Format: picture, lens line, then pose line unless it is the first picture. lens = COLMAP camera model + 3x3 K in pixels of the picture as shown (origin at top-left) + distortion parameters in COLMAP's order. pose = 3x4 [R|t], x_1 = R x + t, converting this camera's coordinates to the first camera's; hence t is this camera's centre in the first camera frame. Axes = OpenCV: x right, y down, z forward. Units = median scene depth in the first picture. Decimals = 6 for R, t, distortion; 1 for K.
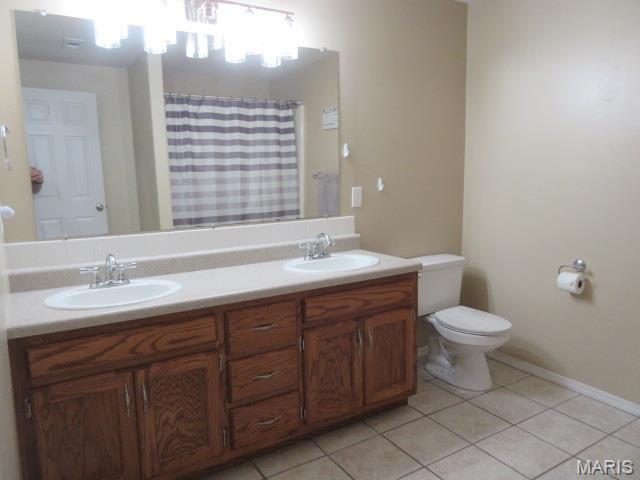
lens RADIAL K [[475.6, 0, 323.6], [0, 475.6, 240.8], [0, 0, 1]] dist [0.014246, -0.013224]
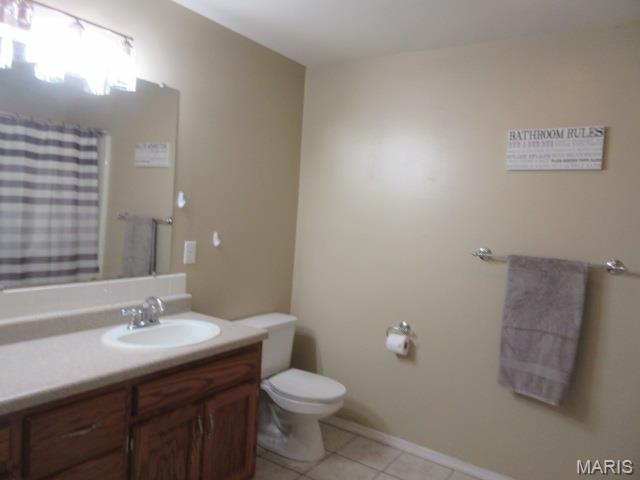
lens RADIAL K [[475.6, 0, 319.3], [0, 475.6, 241.5], [0, 0, 1]] dist [0.014246, -0.013224]
pose [[0.911080, 0.051828, 0.408958, -0.085972], [-0.019743, 0.996413, -0.082294, -0.050989], [-0.411756, 0.066902, 0.908835, 0.108963]]
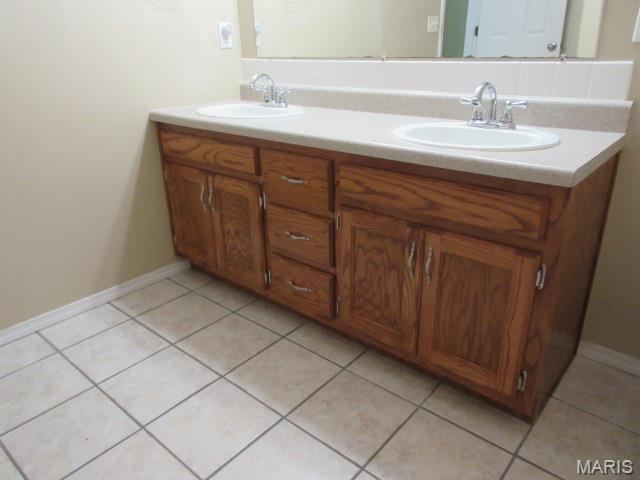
lens RADIAL K [[475.6, 0, 320.9], [0, 475.6, 240.5], [0, 0, 1]] dist [0.014246, -0.013224]
pose [[0.294643, 0.380760, -0.876474, 0.534879], [-0.124852, 0.924668, 0.359725, -0.021682], [0.947416, 0.003439, 0.319985, 0.628240]]
